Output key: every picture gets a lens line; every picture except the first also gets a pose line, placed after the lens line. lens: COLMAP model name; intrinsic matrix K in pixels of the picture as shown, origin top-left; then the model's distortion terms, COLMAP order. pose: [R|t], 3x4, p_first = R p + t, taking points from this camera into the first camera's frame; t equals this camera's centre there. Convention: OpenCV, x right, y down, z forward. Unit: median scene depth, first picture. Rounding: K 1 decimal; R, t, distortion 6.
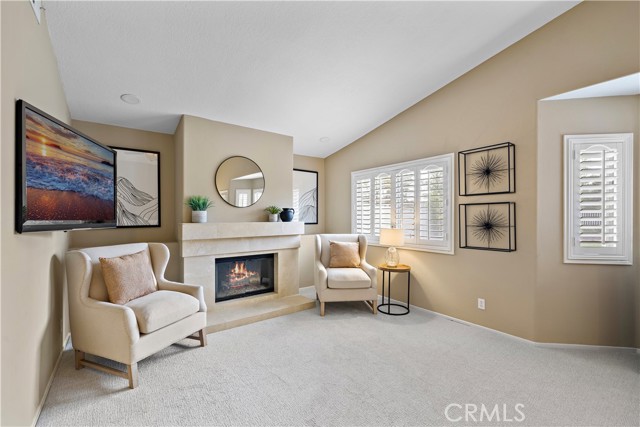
lens RADIAL K [[268.2, 0, 322.6], [0, 268.2, 216.4], [0, 0, 1]] dist [0.001603, -0.000203]
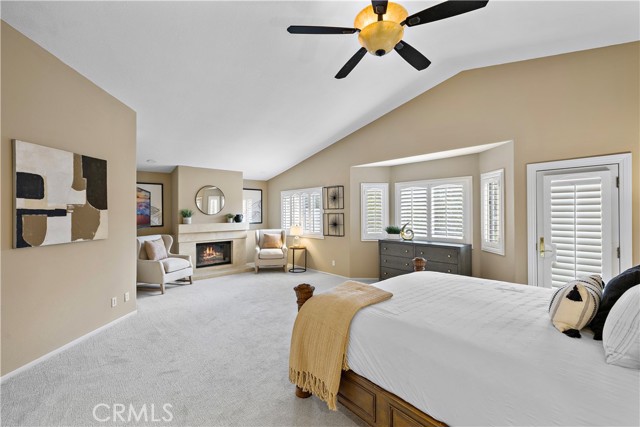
lens RADIAL K [[268.2, 0, 320.4], [0, 268.2, 211.3], [0, 0, 1]] dist [0.001603, -0.000203]
pose [[0.996502, -0.004801, 0.083437, 0.284890], [0.005256, 0.999972, -0.005237, -0.046722], [-0.083409, 0.005657, 0.996499, -0.870389]]
